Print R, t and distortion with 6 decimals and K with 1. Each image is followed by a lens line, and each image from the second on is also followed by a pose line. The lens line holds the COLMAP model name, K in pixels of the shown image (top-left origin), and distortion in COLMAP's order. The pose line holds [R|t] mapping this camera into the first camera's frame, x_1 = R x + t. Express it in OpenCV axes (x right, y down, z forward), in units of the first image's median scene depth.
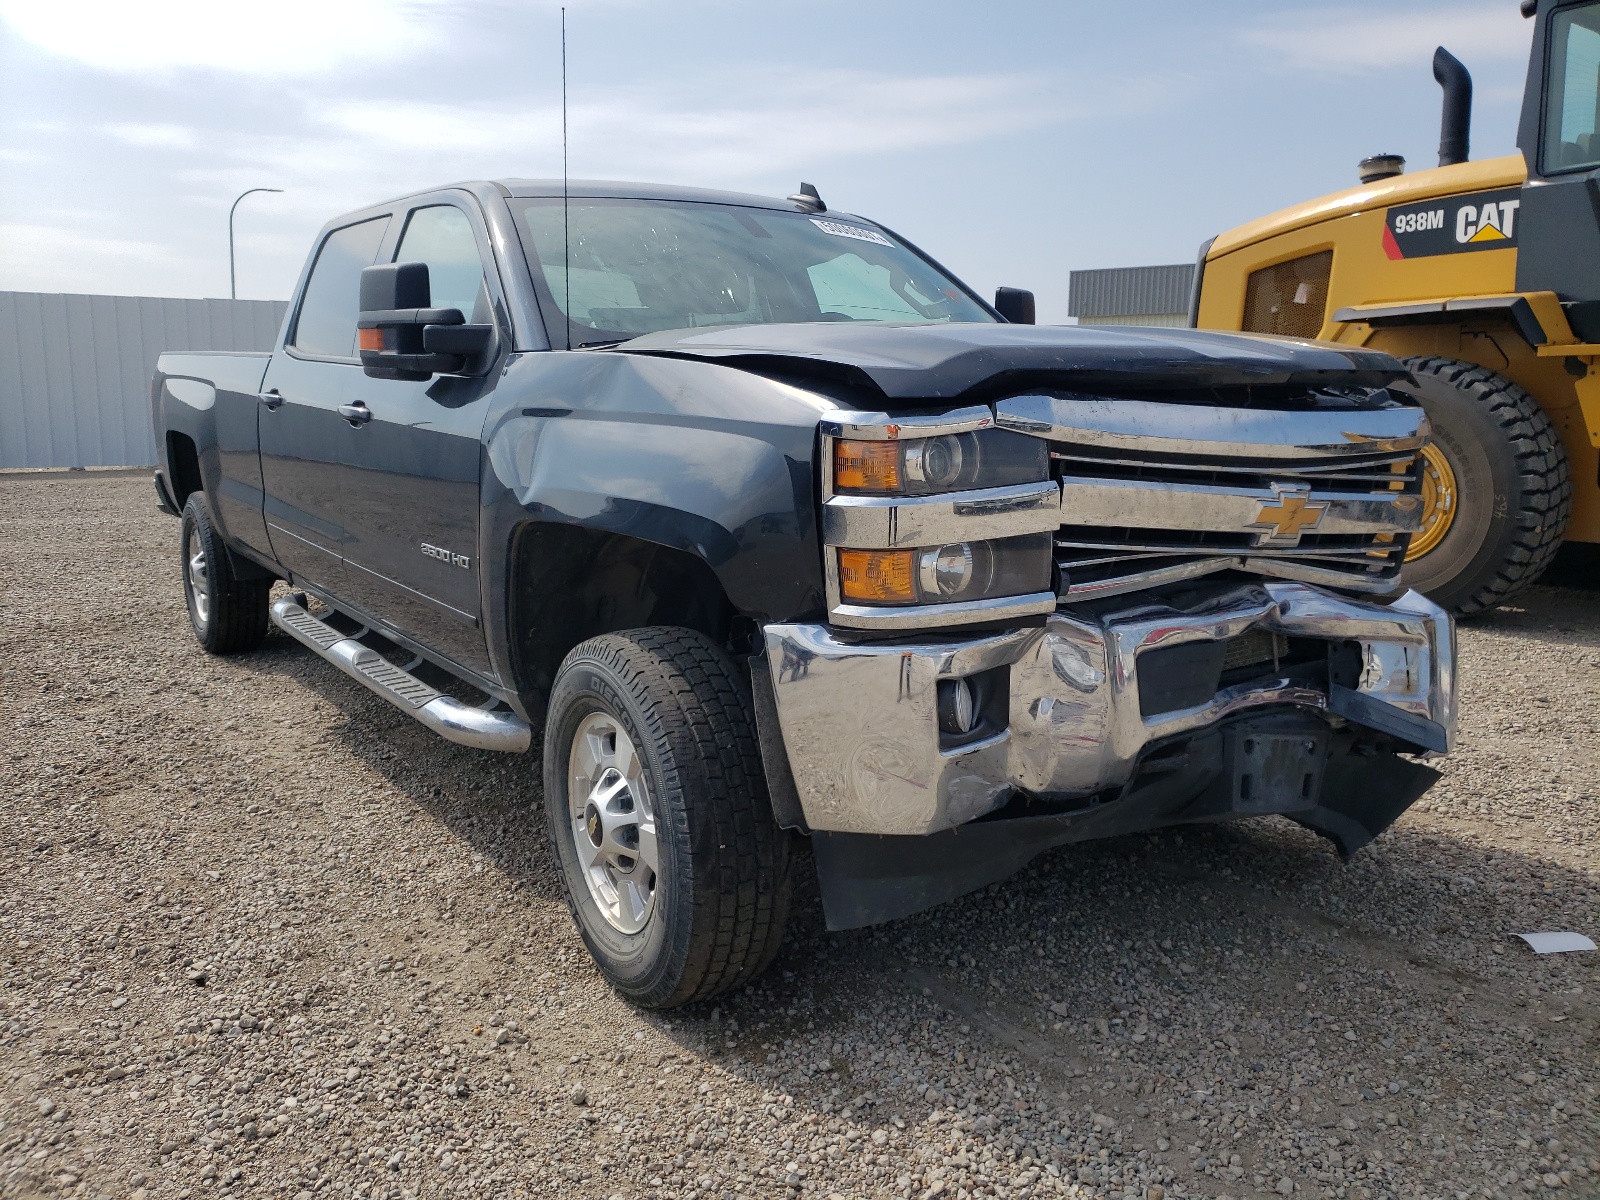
lens RADIAL K [[1212.6, 0, 804.5], [0, 1212.6, 591.3], [0, 0, 1]] dist [-0.002369, 0.004742]
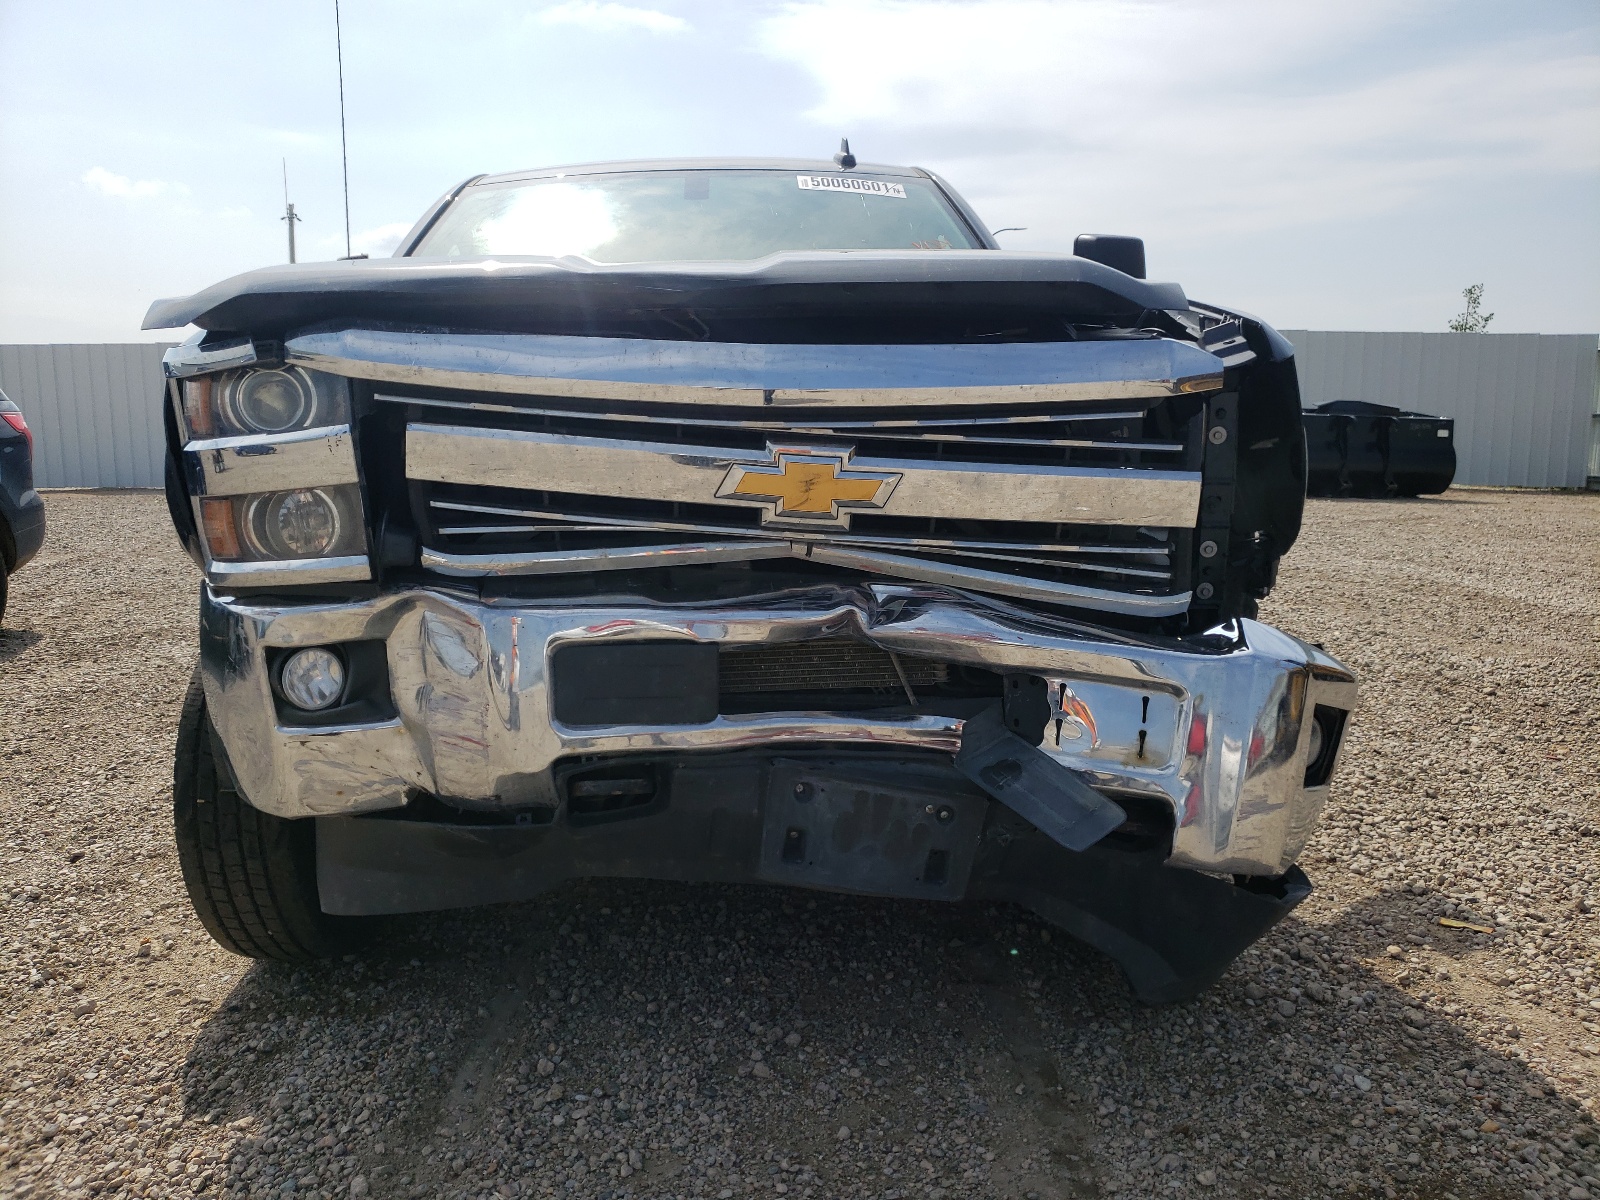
lens RADIAL K [[1212.6, 0, 803.3], [0, 1212.6, 601.6], [0, 0, 1]] dist [-0.002369, 0.004742]
pose [[0.858134, 0.072026, -0.508349, 0.831153], [-0.075302, 0.997060, 0.014154, -0.002525], [0.507874, 0.026134, 0.861035, 0.384806]]
